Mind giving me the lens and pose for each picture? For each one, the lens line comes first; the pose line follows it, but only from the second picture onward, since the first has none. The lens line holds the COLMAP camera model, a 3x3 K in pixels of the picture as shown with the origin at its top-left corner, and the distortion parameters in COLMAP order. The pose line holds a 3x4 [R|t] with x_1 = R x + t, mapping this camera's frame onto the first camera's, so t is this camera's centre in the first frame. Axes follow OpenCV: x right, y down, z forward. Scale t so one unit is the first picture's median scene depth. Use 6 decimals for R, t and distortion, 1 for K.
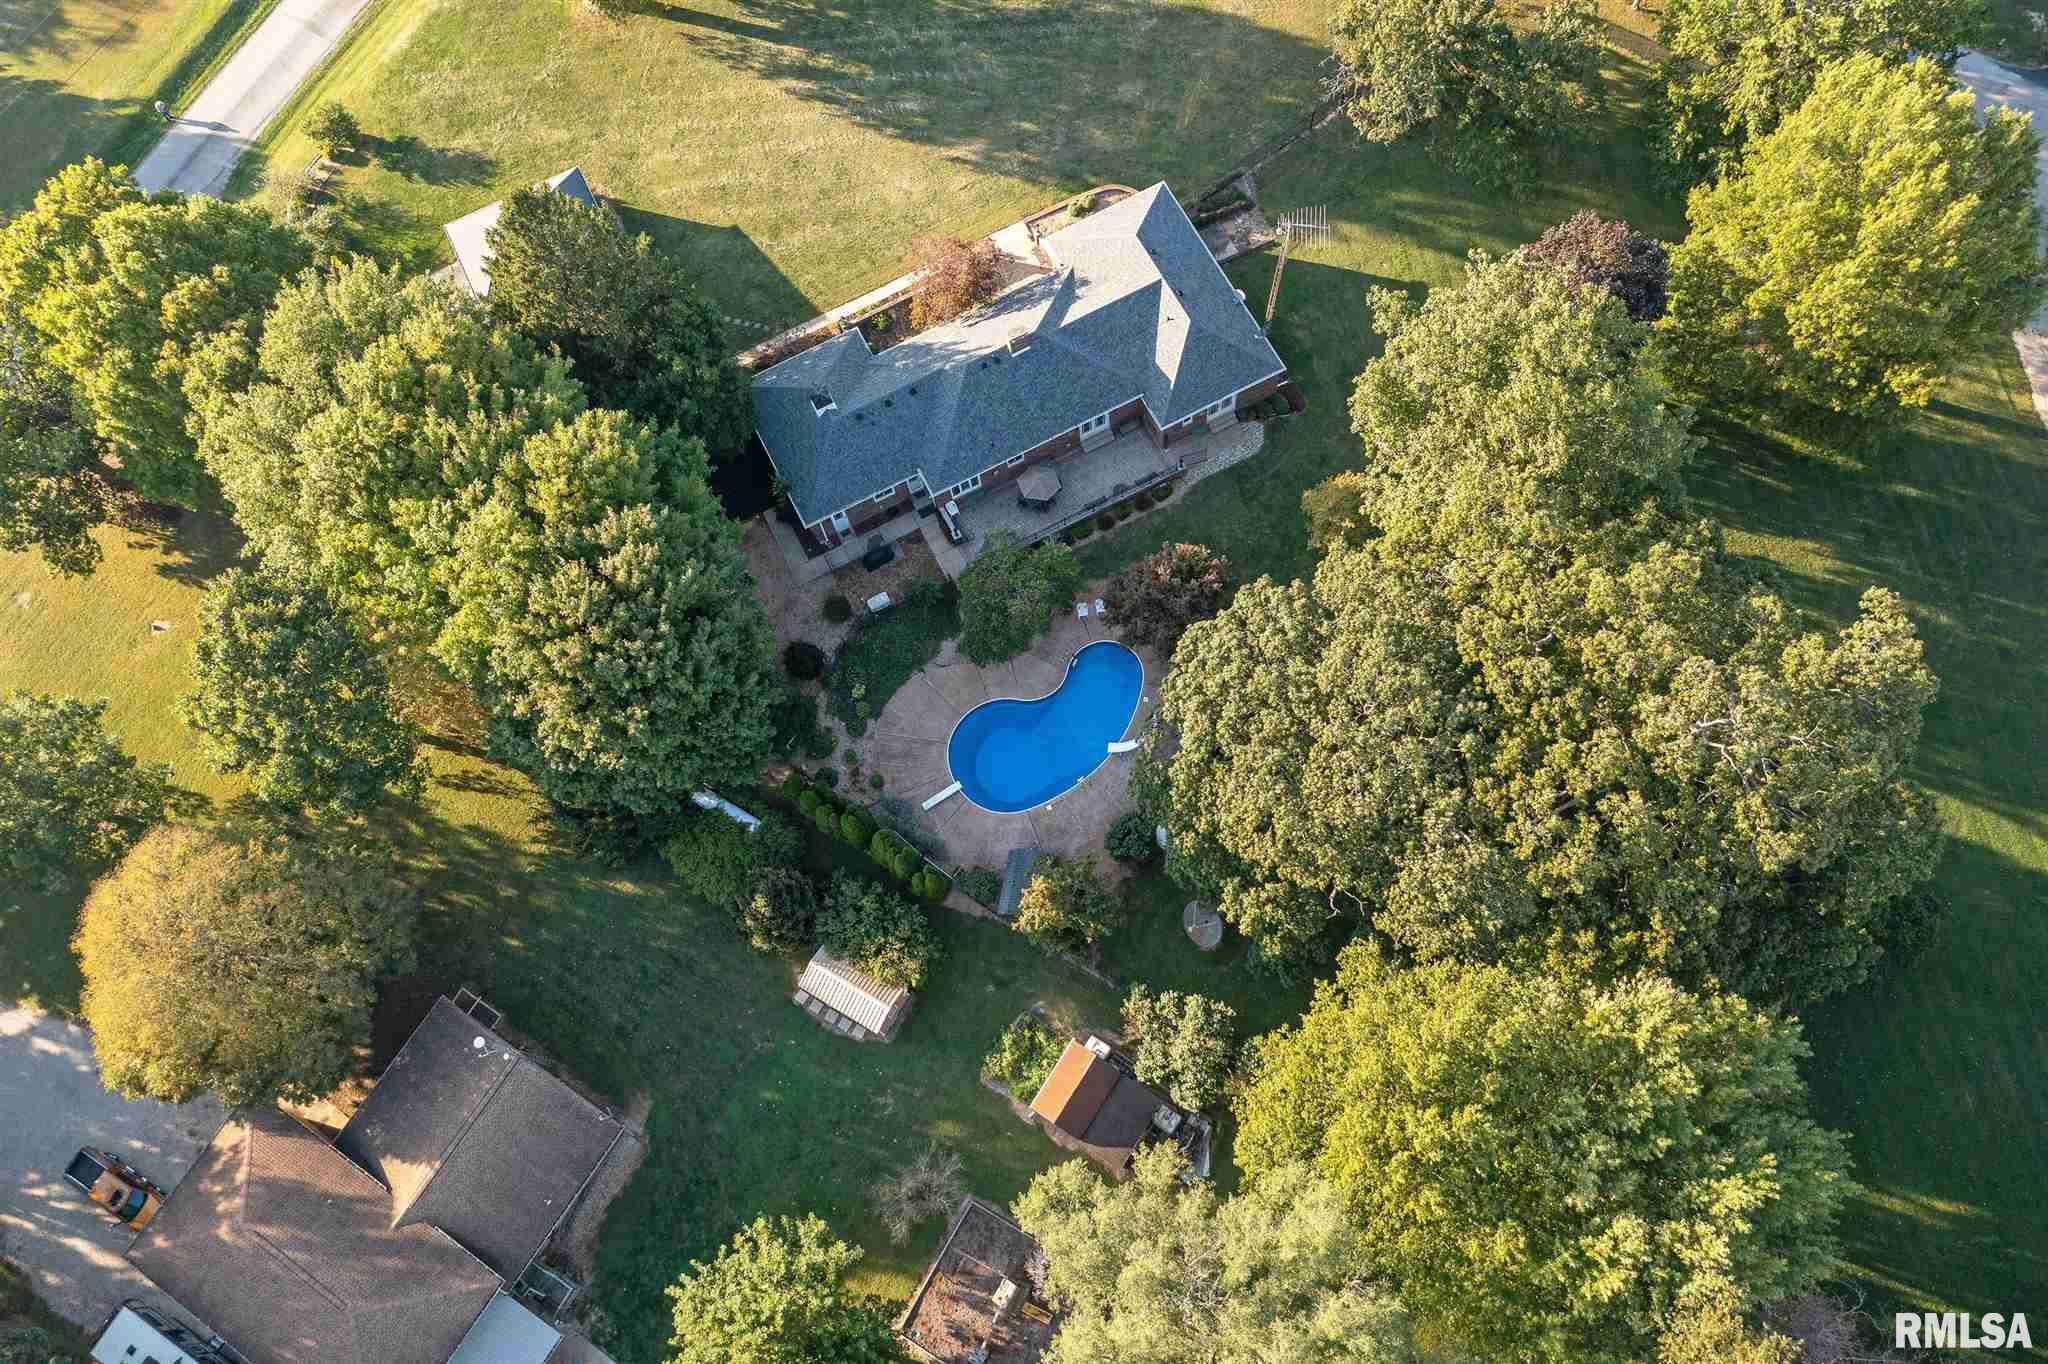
lens RADIAL K [[1642.8, 0, 1017.0], [0, 1642.8, 678.8], [0, 0, 1]] dist [-0.002633, 0.064988]
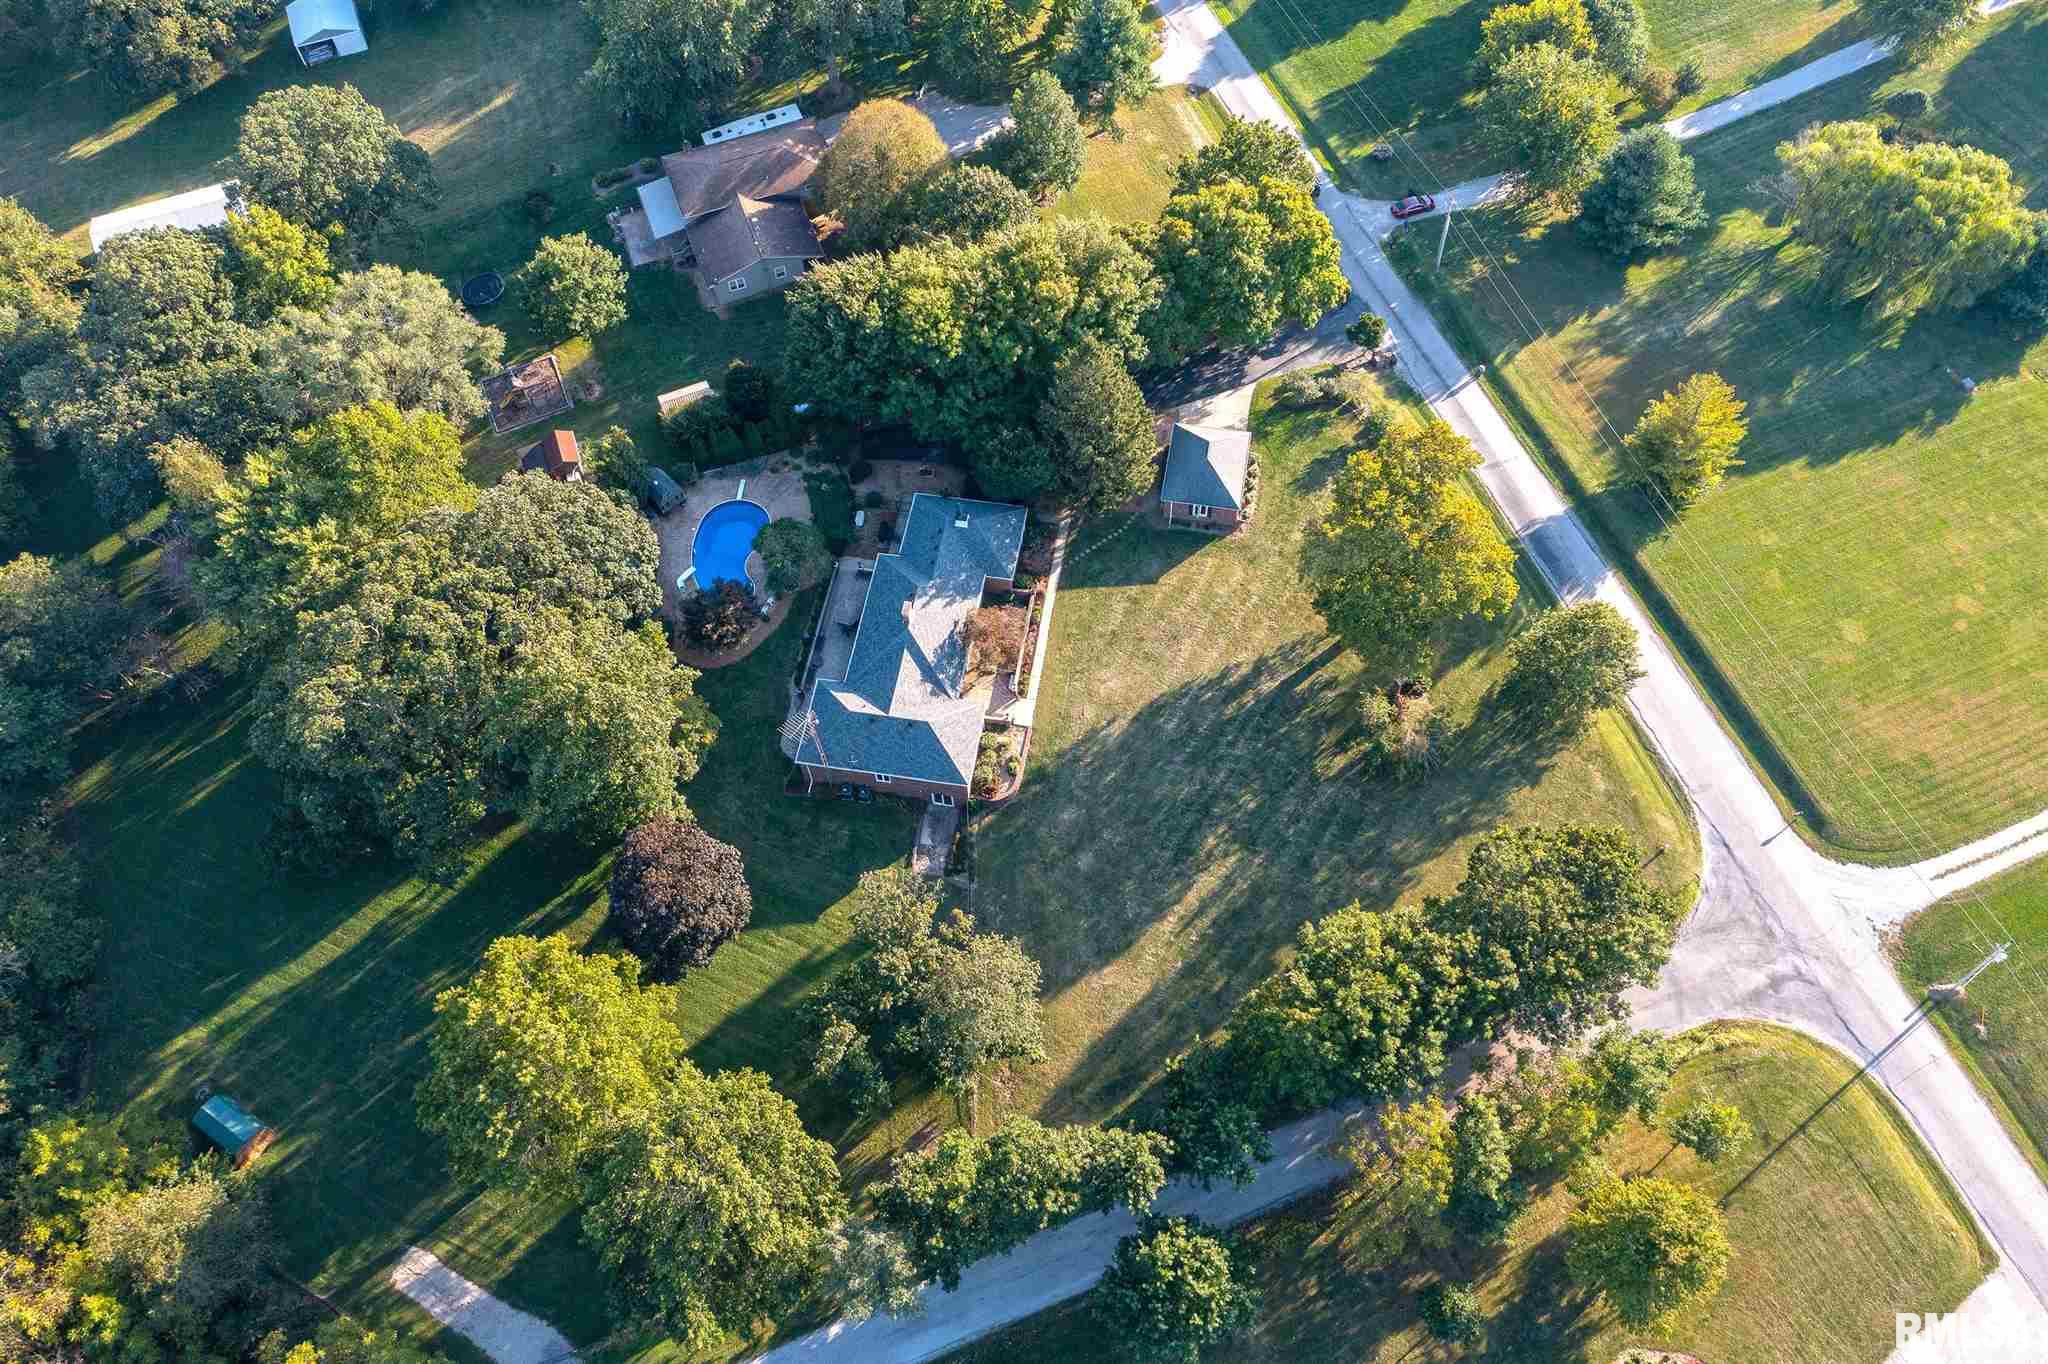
lens RADIAL K [[1642.8, 0, 1017.0], [0, 1642.8, 678.8], [0, 0, 1]] dist [-0.002633, 0.064988]
pose [[-0.591999, 0.737571, -0.324848, 0.450188], [-0.728858, -0.317945, 0.606364, -1.150310], [0.343953, 0.595735, 0.725808, -0.021061]]
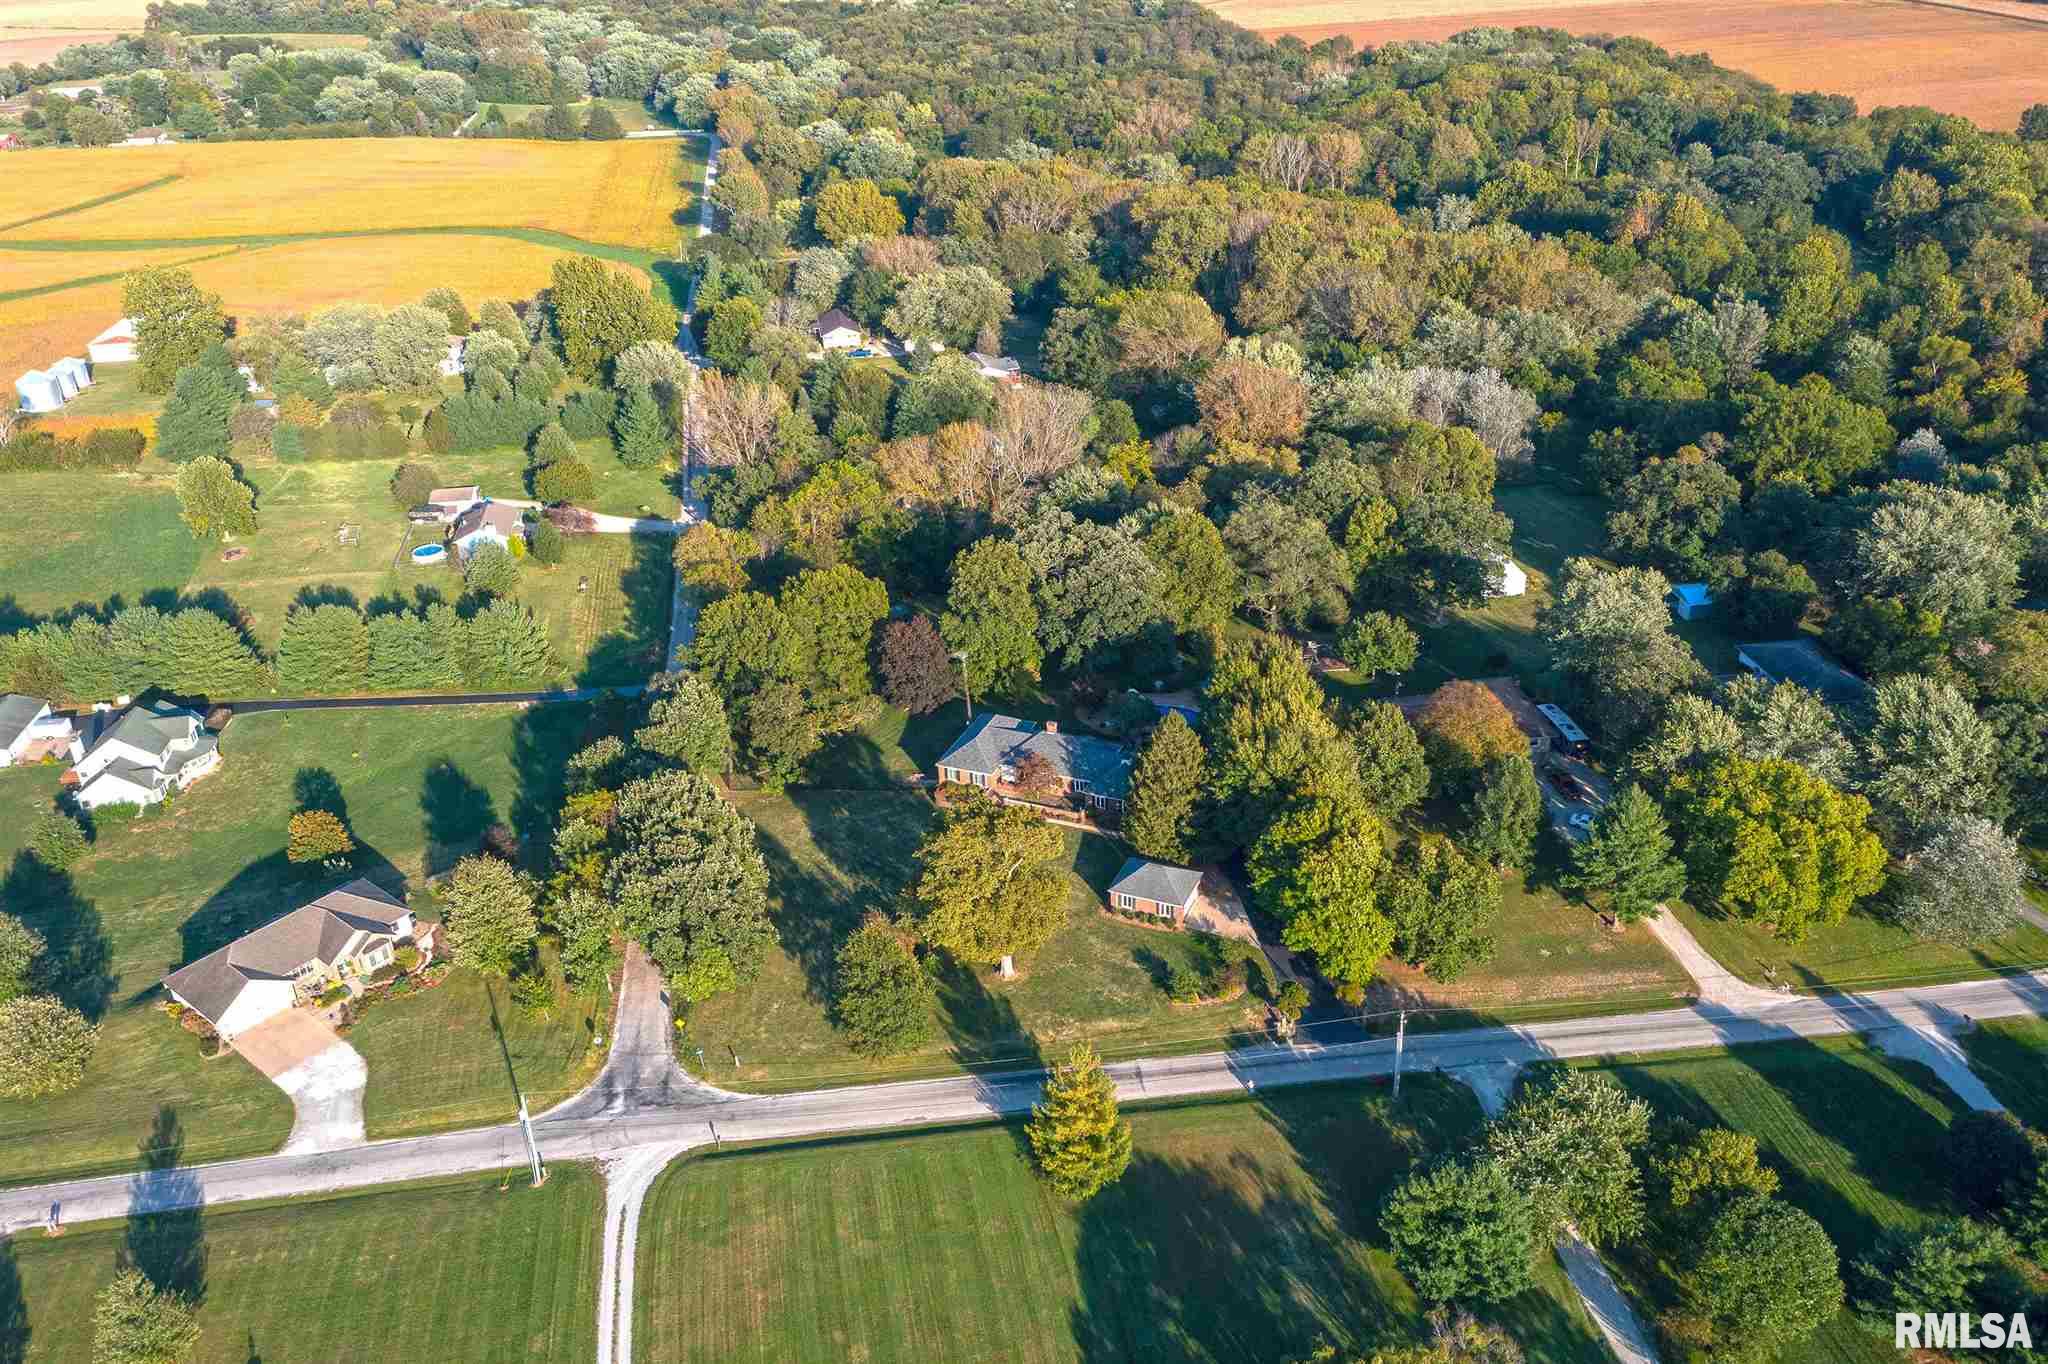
lens RADIAL K [[1642.8, 0, 1017.0], [0, 1642.8, 678.8], [0, 0, 1]] dist [-0.002633, 0.064988]
pose [[-0.627693, -0.251346, 0.736768, -1.544930], [0.759274, 0.011164, 0.650676, -1.658504], [-0.171770, 0.967833, 0.183833, 0.477183]]
